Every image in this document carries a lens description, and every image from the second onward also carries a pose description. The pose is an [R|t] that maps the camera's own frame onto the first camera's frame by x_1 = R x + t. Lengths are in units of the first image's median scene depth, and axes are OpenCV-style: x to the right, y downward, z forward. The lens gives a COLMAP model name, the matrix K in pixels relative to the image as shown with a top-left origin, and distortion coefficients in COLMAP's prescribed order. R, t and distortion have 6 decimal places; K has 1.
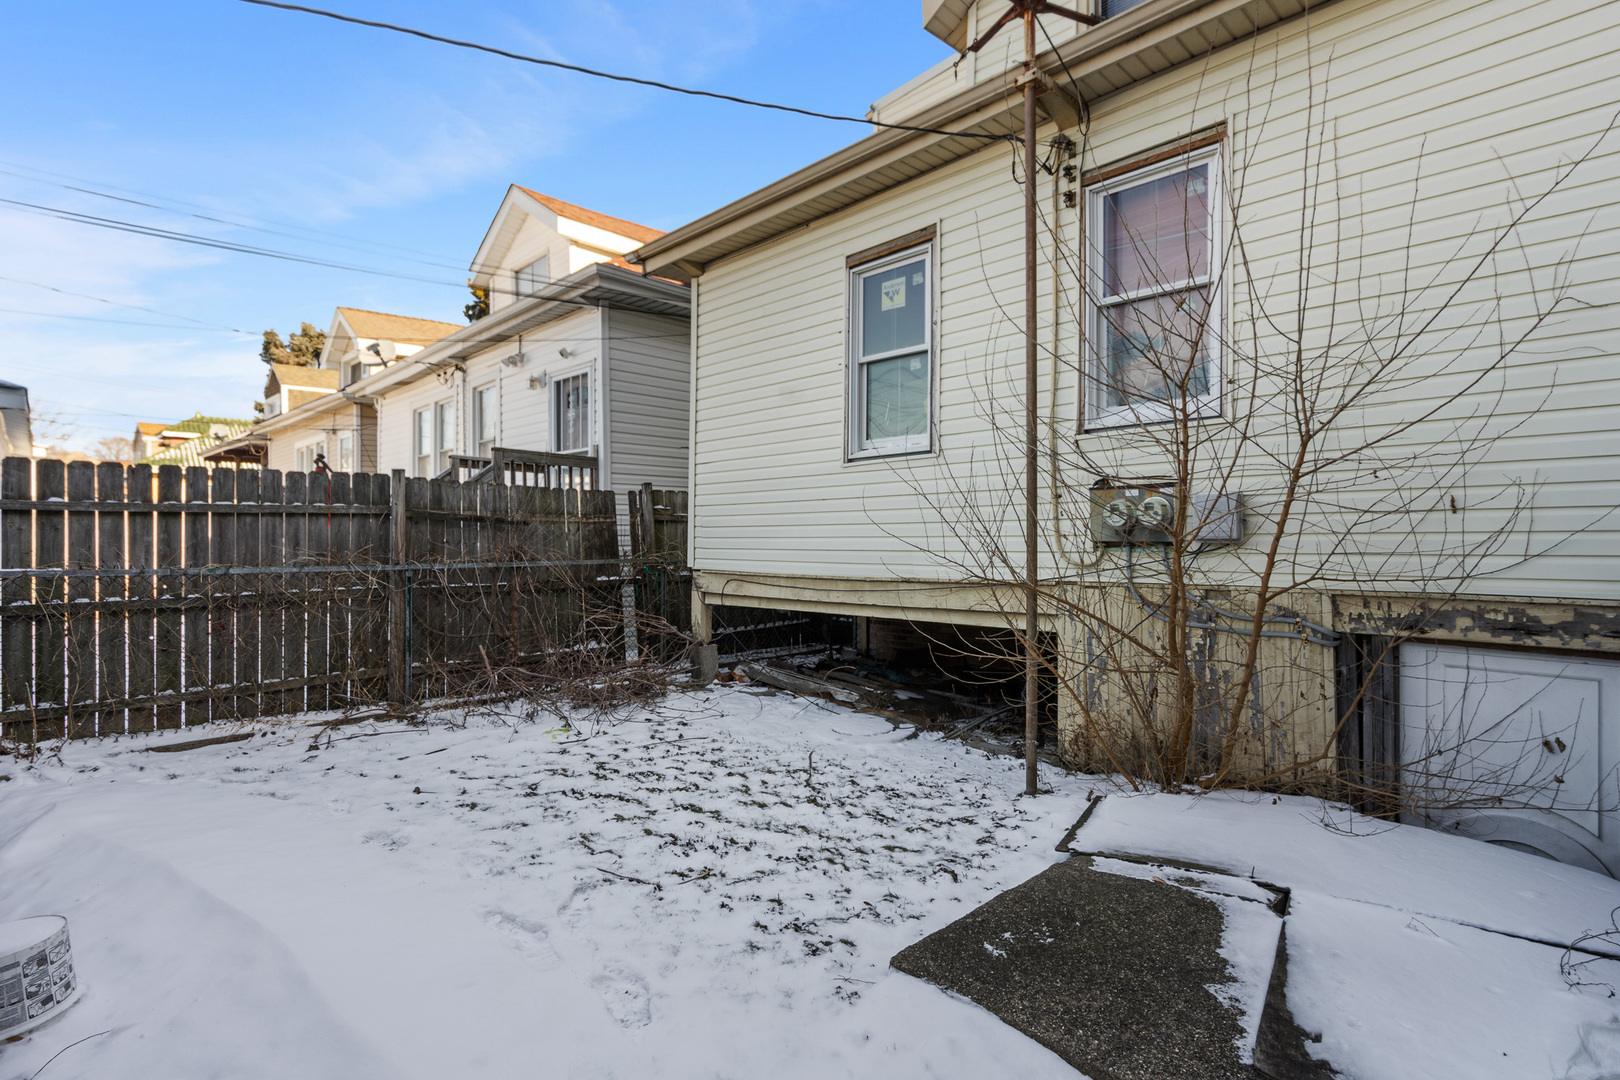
lens RADIAL K [[767.6, 0, 810.0], [0, 767.6, 540.0], [0, 0, 1]] dist [-0.000759, 0.000107]
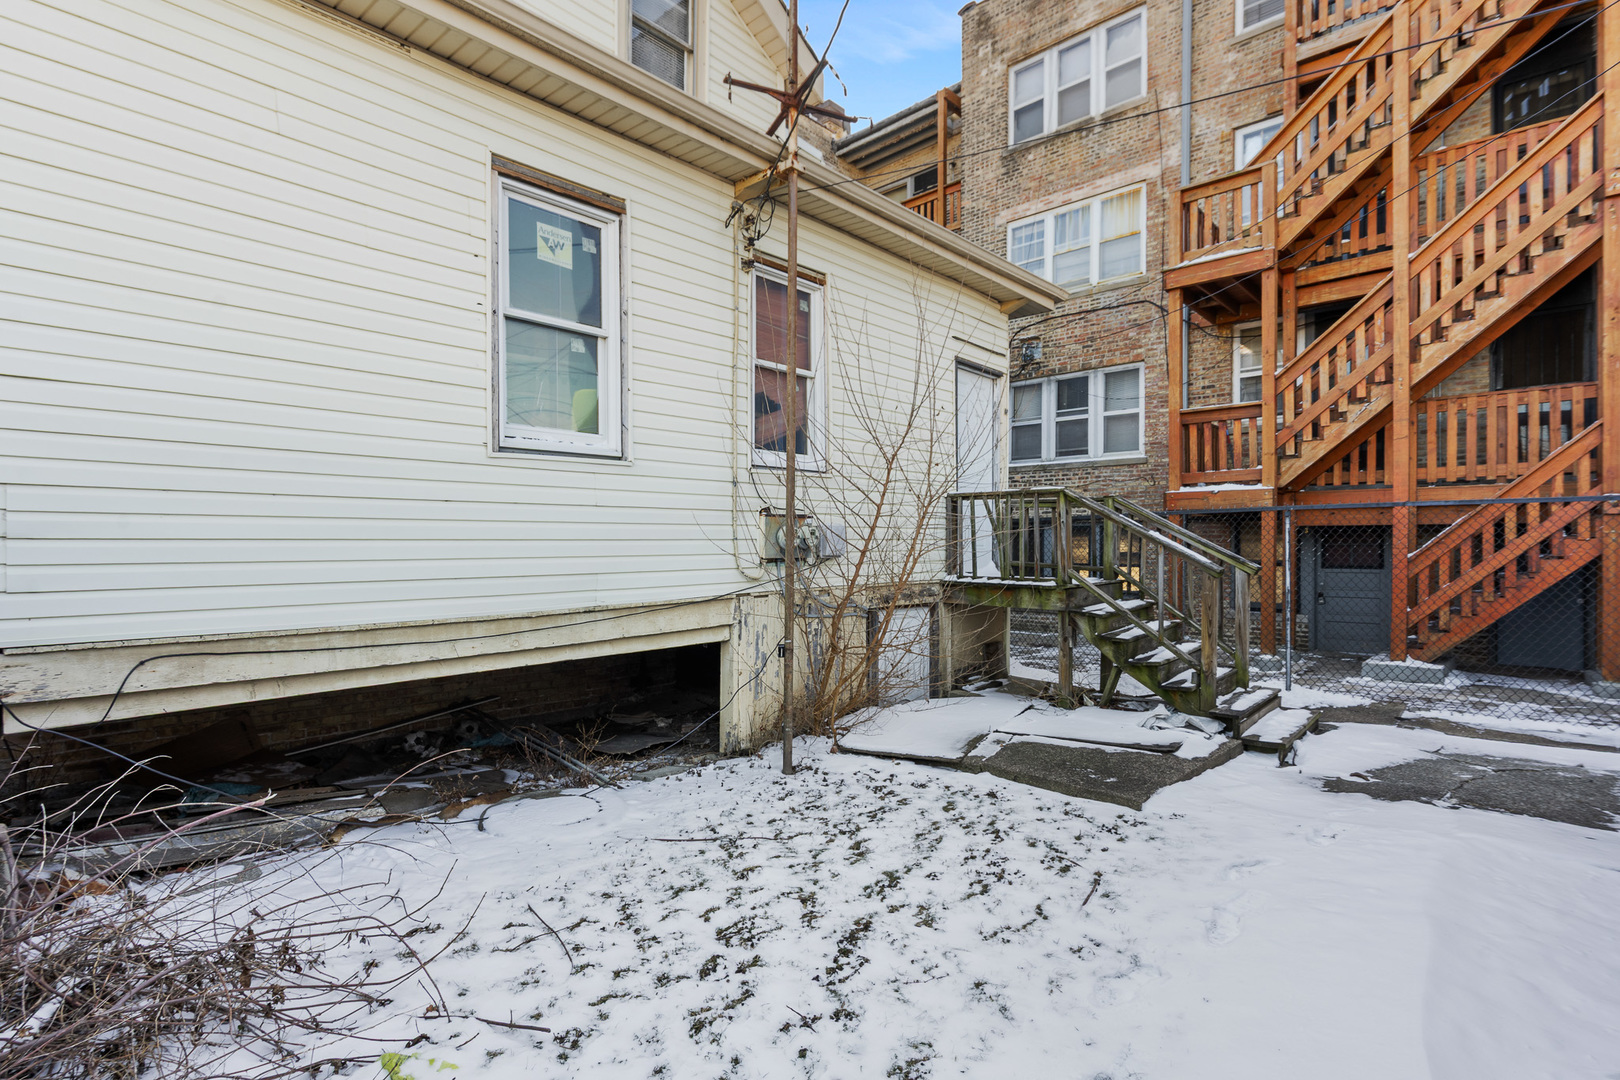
lens RADIAL K [[781.8, 0, 813.6], [0, 781.8, 553.1], [0, 0, 1]] dist [-0.001428, 0.000085]
pose [[-0.031820, -0.007360, 0.999467, -0.991433], [0.006202, 0.999952, 0.007561, -0.017882], [-0.999474, 0.006439, -0.031773, 1.090952]]
